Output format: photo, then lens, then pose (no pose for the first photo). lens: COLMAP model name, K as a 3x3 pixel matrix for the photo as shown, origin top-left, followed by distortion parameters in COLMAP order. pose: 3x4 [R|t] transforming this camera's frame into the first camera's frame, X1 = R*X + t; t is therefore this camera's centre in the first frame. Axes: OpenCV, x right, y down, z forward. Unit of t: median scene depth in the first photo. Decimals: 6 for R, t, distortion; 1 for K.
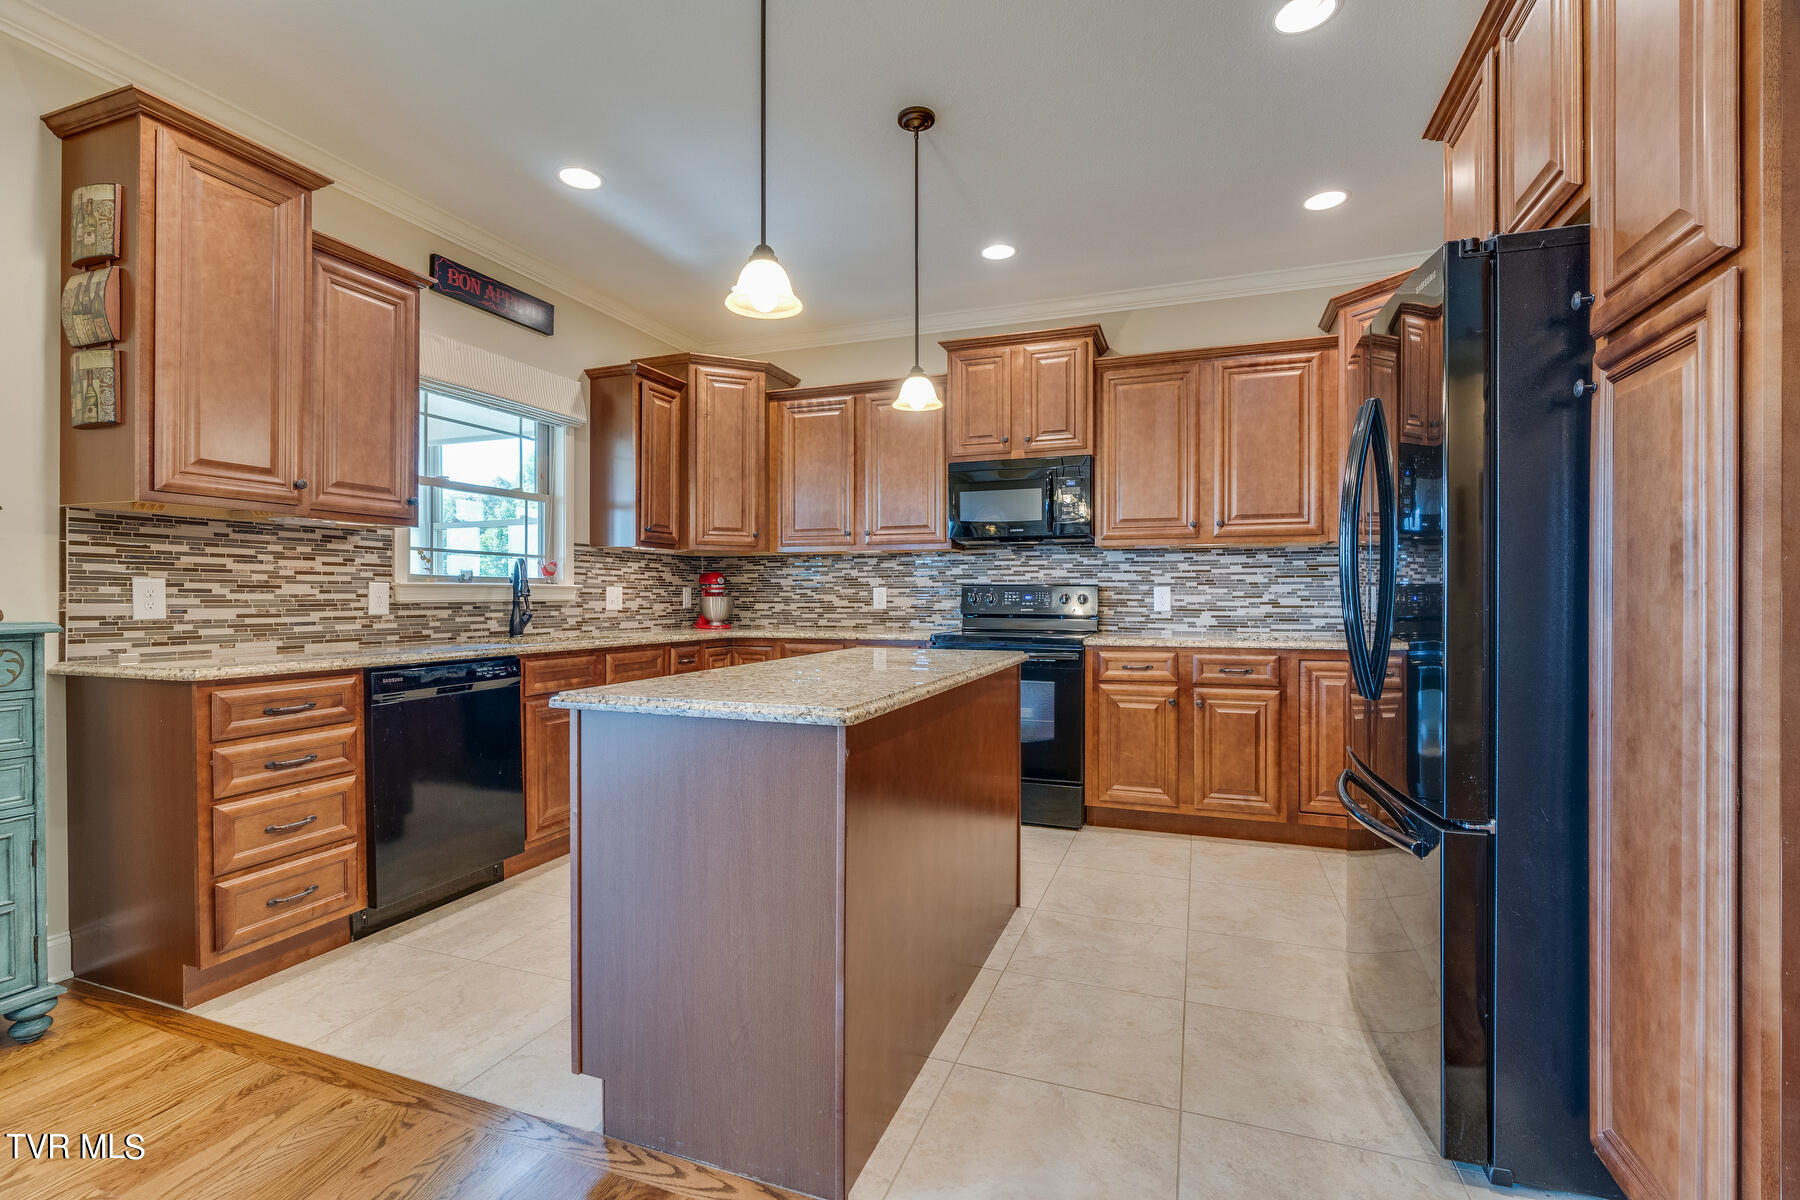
lens RADIAL K [[821.4, 0, 901.1], [0, 821.4, 595.5], [0, 0, 1]] dist [-0.002450, -0.000085]
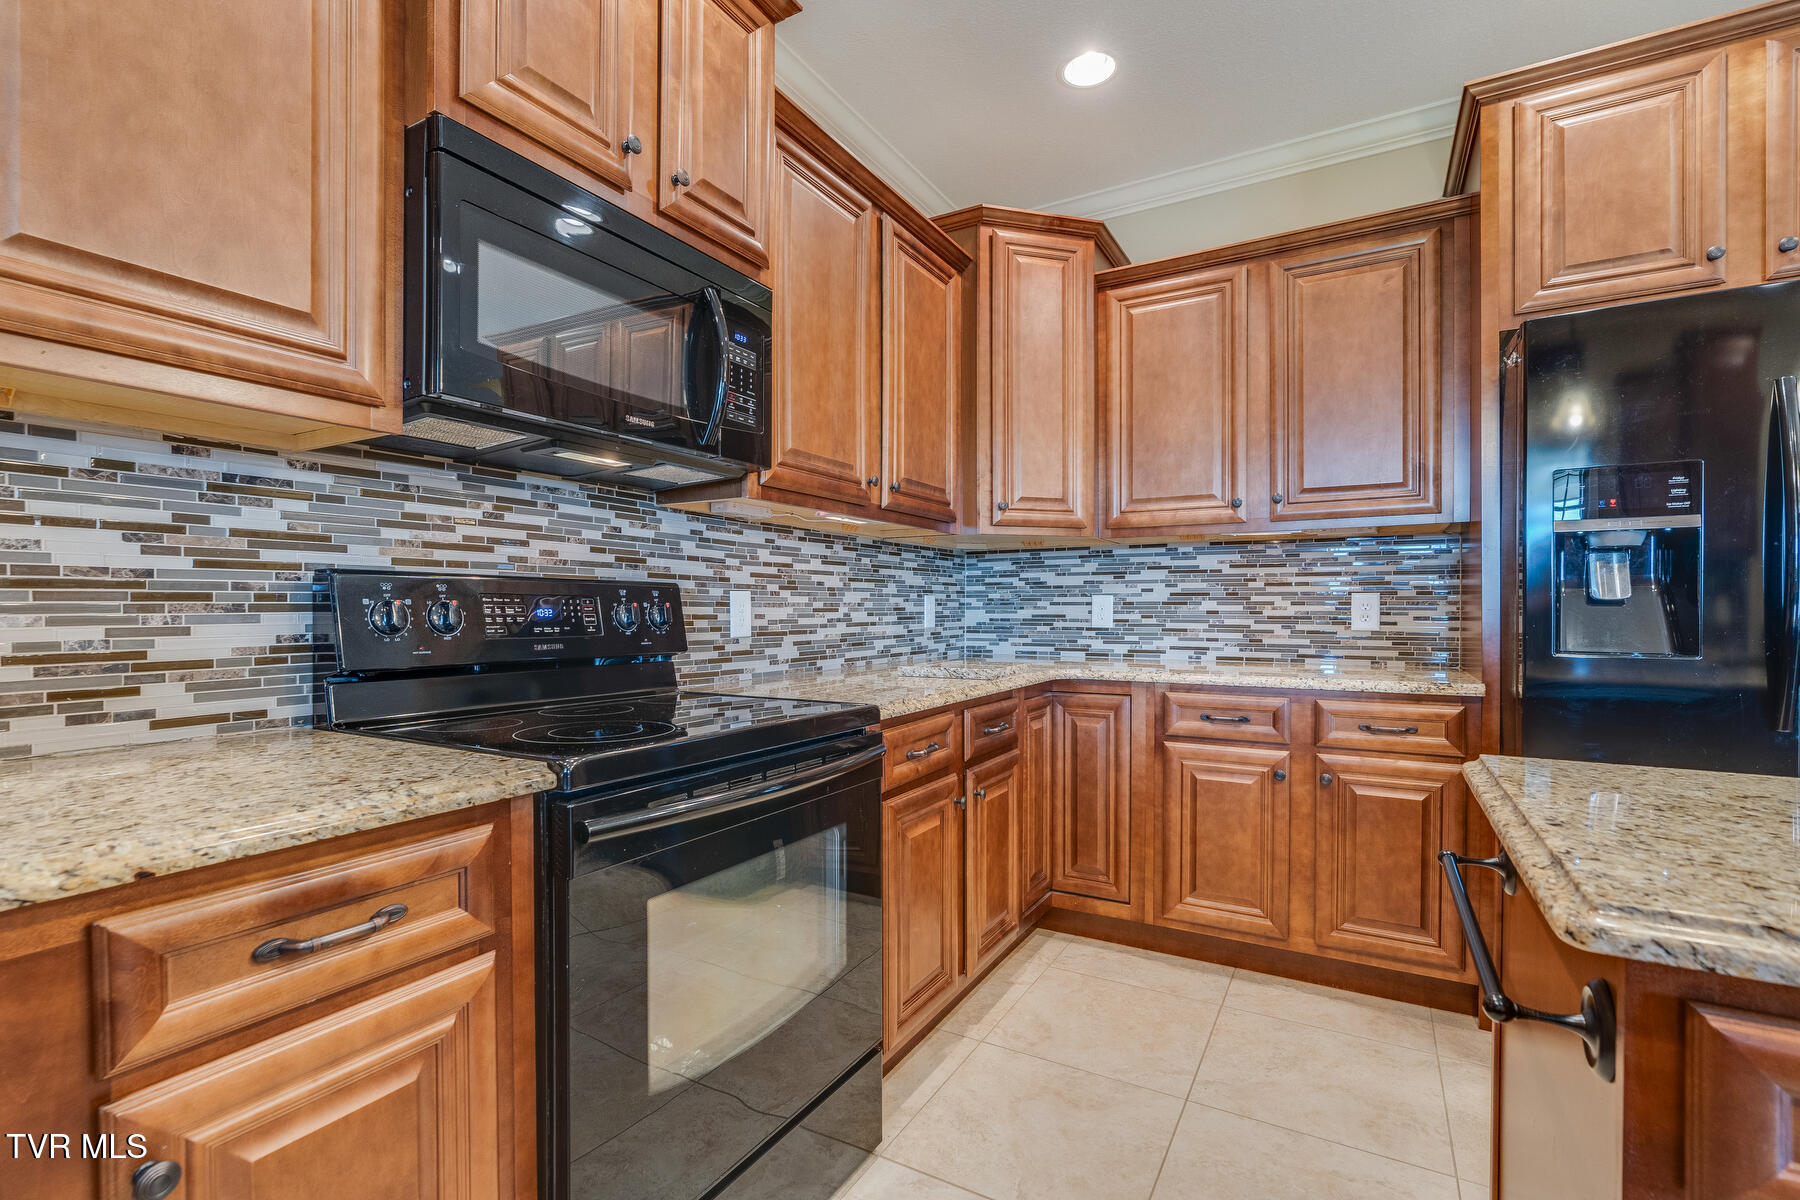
lens RADIAL K [[821.4, 0, 901.1], [0, 821.4, 608.0], [0, 0, 1]] dist [-0.002450, -0.000085]
pose [[0.164039, 0.001345, 0.986453, -0.187145], [-0.000385, 0.999999, -0.001300, 0.000903], [-0.986454, -0.000166, 0.164039, 0.820777]]
